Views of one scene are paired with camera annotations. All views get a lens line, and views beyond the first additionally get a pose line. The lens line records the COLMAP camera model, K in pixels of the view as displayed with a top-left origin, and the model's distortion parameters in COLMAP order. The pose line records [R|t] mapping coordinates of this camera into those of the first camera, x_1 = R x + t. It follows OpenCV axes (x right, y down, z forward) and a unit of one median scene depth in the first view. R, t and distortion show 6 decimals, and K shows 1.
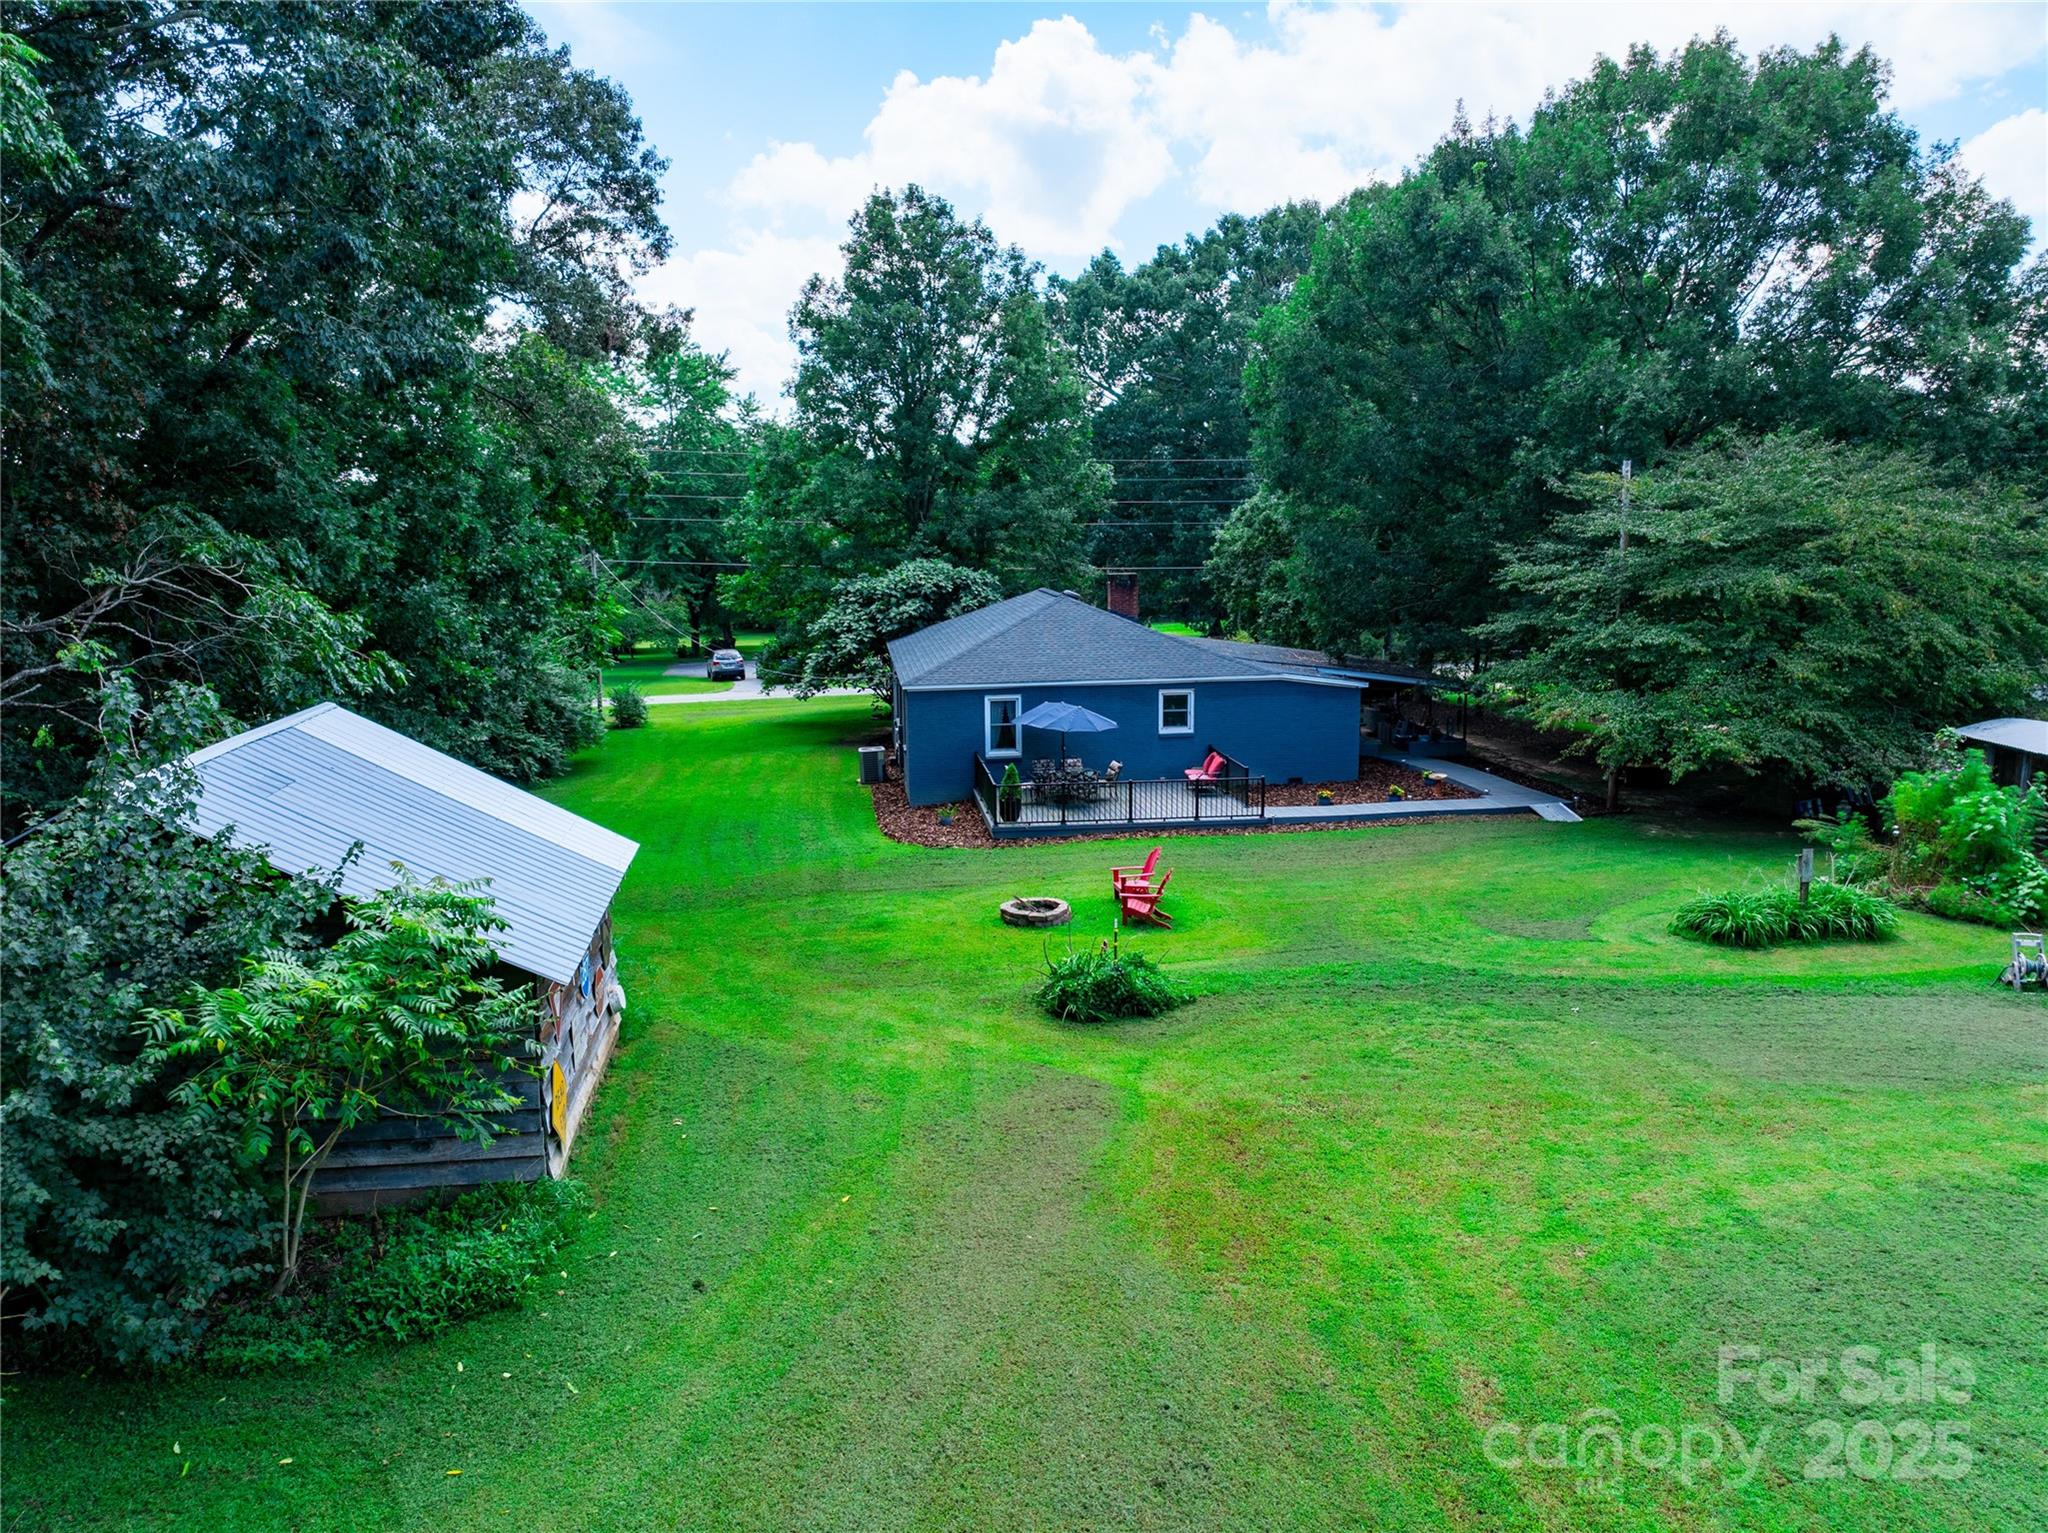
lens RADIAL K [[1461.9, 0, 1058.9], [0, 1461.9, 768.0], [0, 0, 1]] dist [-0.034158, -0.006025]
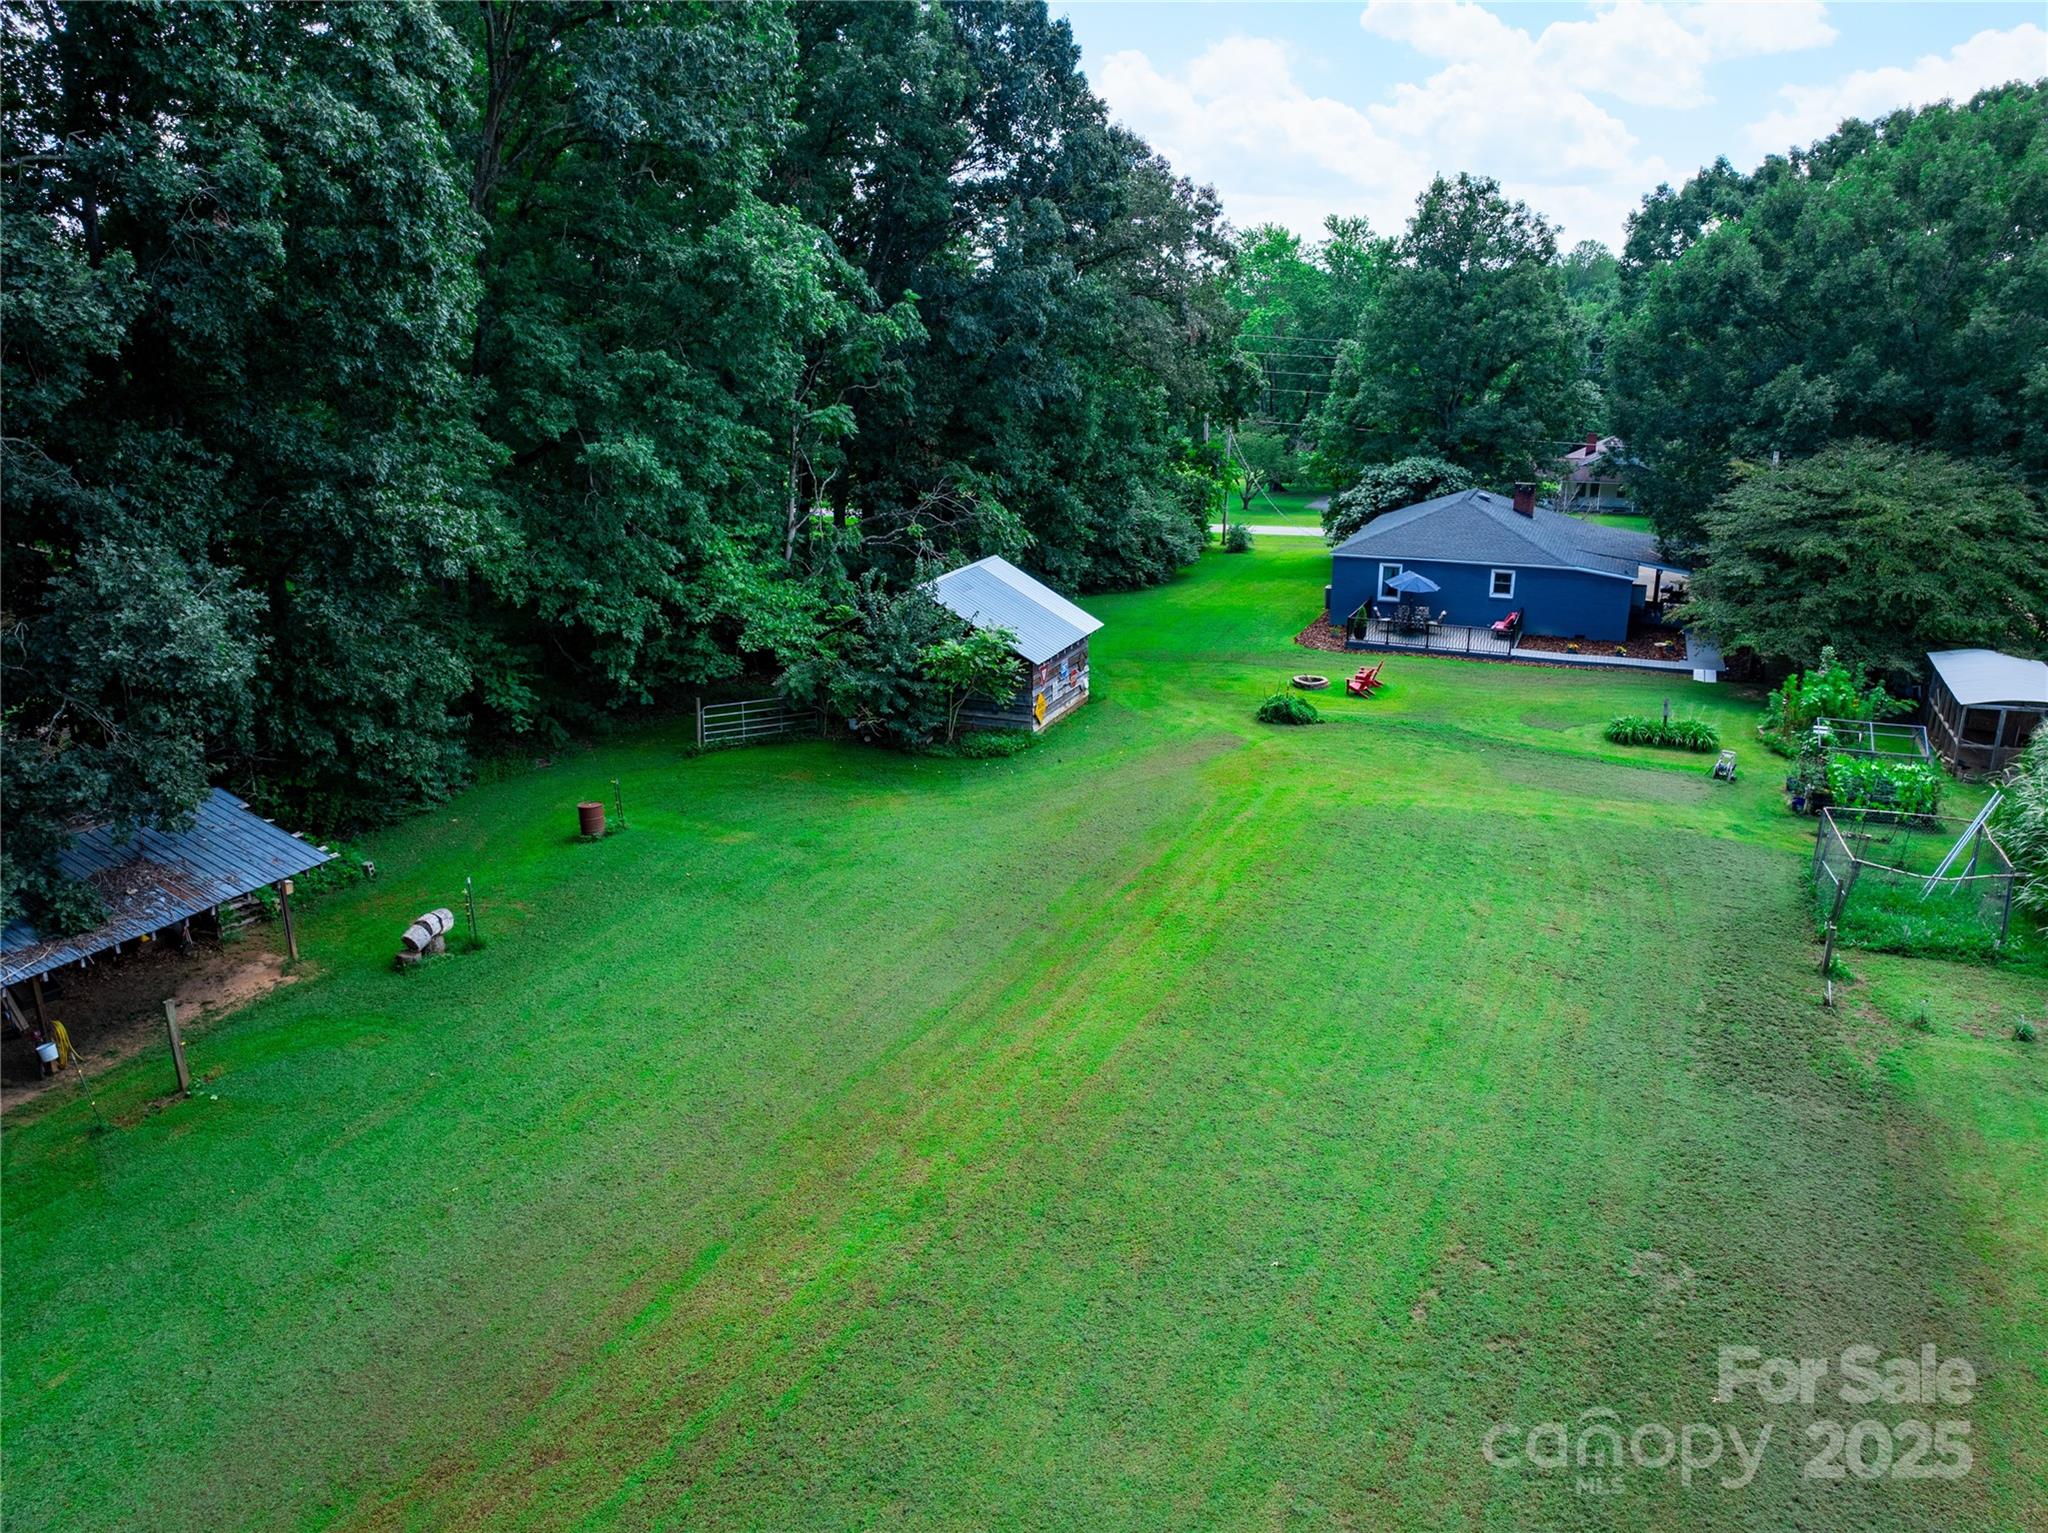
lens RADIAL K [[1461.9, 0, 1021.2], [0, 1461.9, 755.2], [0, 0, 1]] dist [-0.034158, -0.006025]
pose [[0.857942, 0.156490, -0.489333, 0.435623], [-0.093014, 0.984052, 0.151622, -0.047181], [0.505257, -0.084568, 0.858815, -0.625954]]
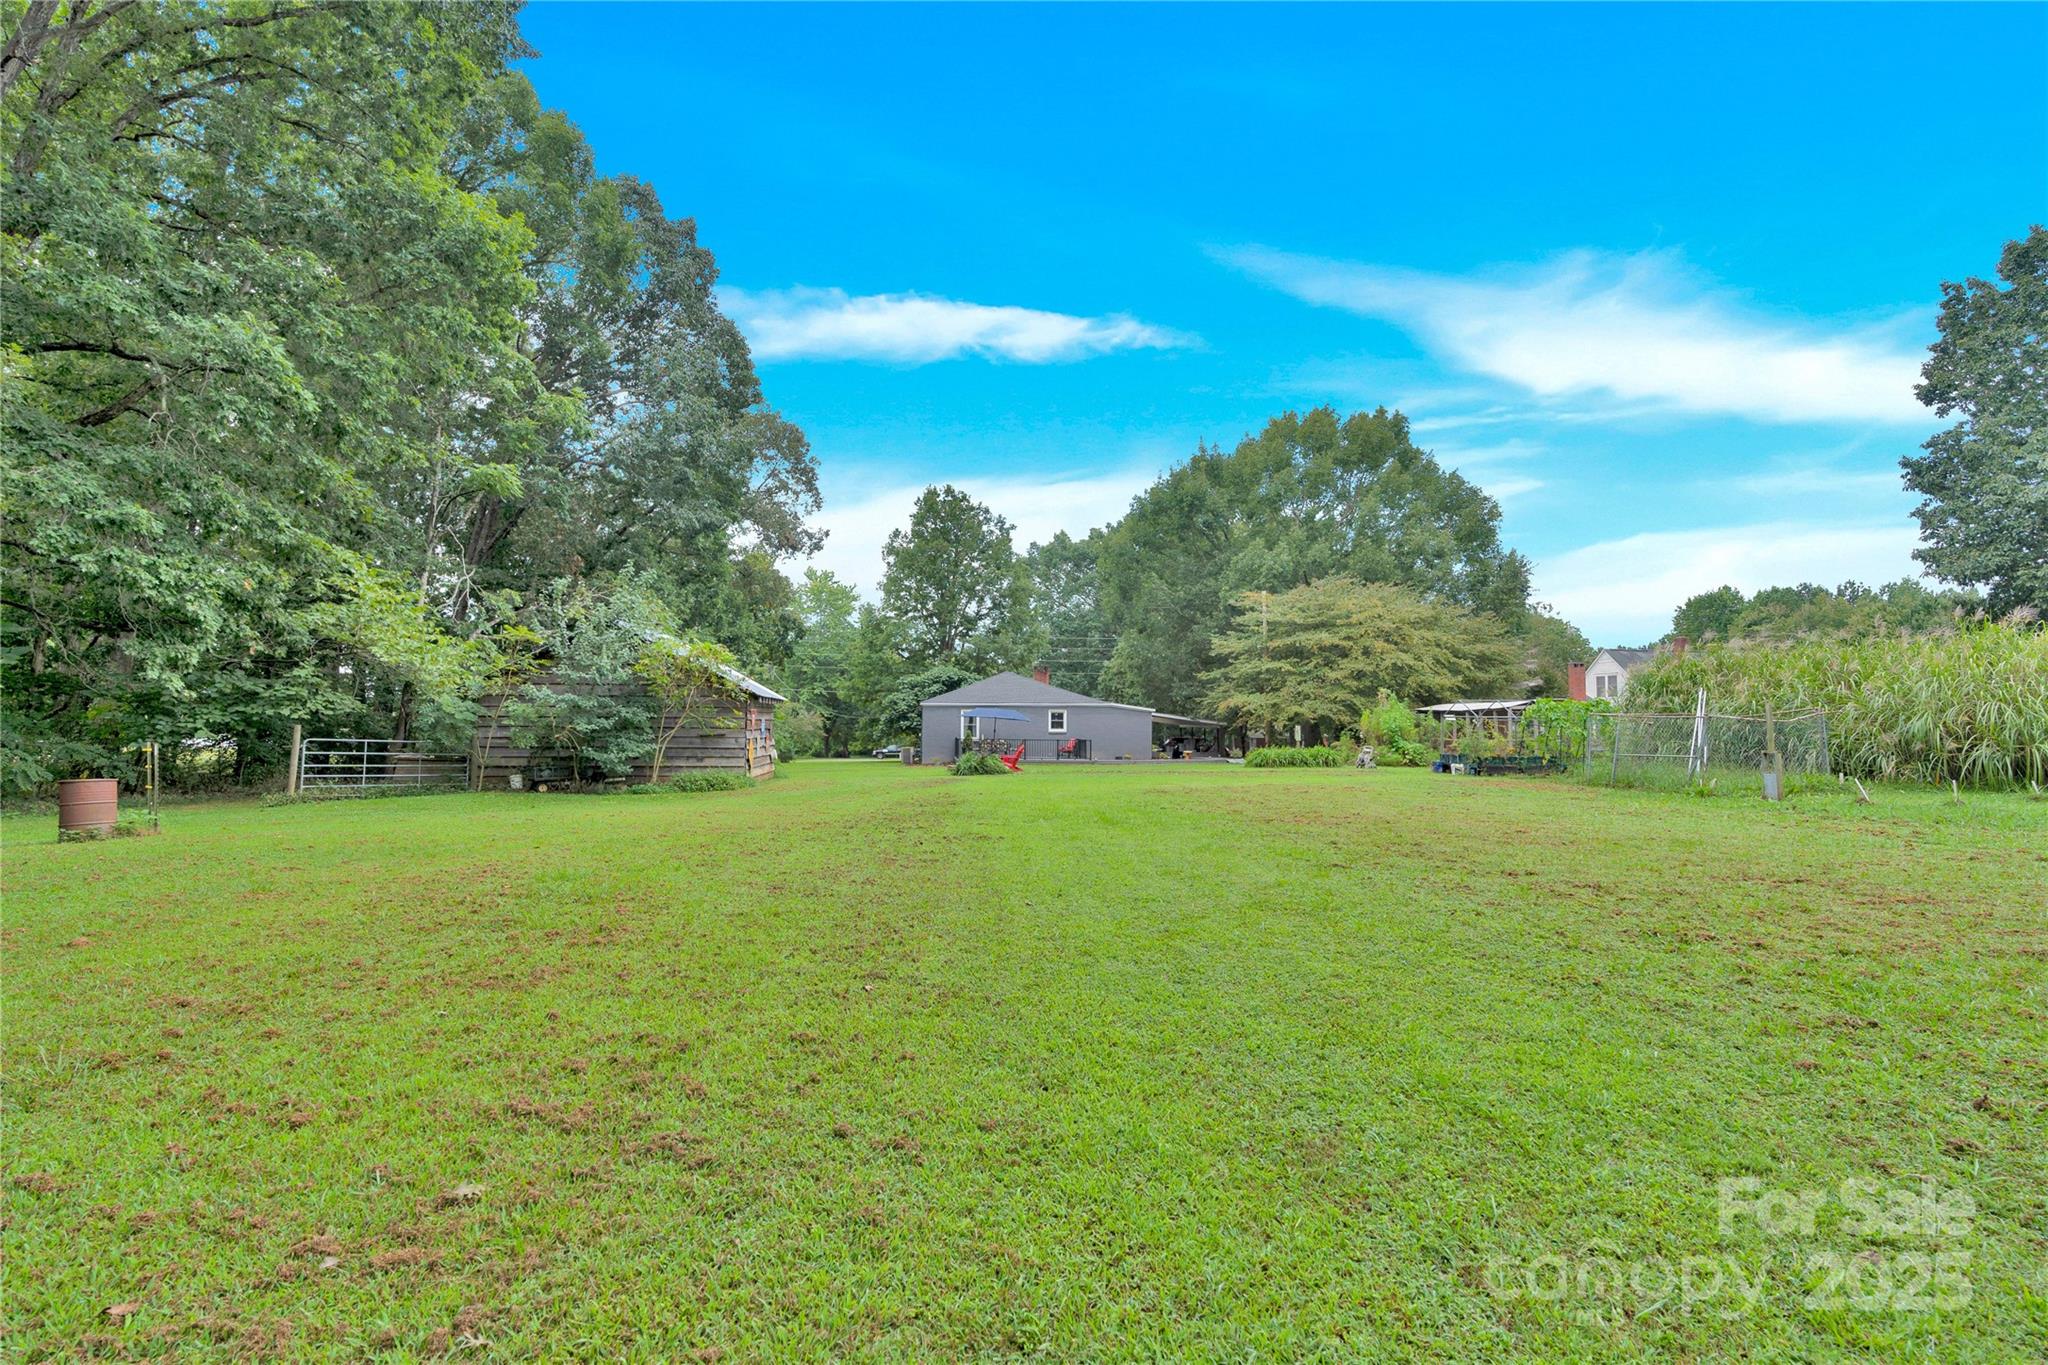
lens RADIAL K [[964.3, 0, 1033.9], [0, 964.3, 678.3], [0, 0, 1]] dist [-0.003153, 0.002116]
pose [[0.999227, 0.012039, -0.037421, 0.097508], [-0.019905, 0.975844, -0.217561, 0.195651], [0.033898, 0.218138, 0.975329, -0.304739]]
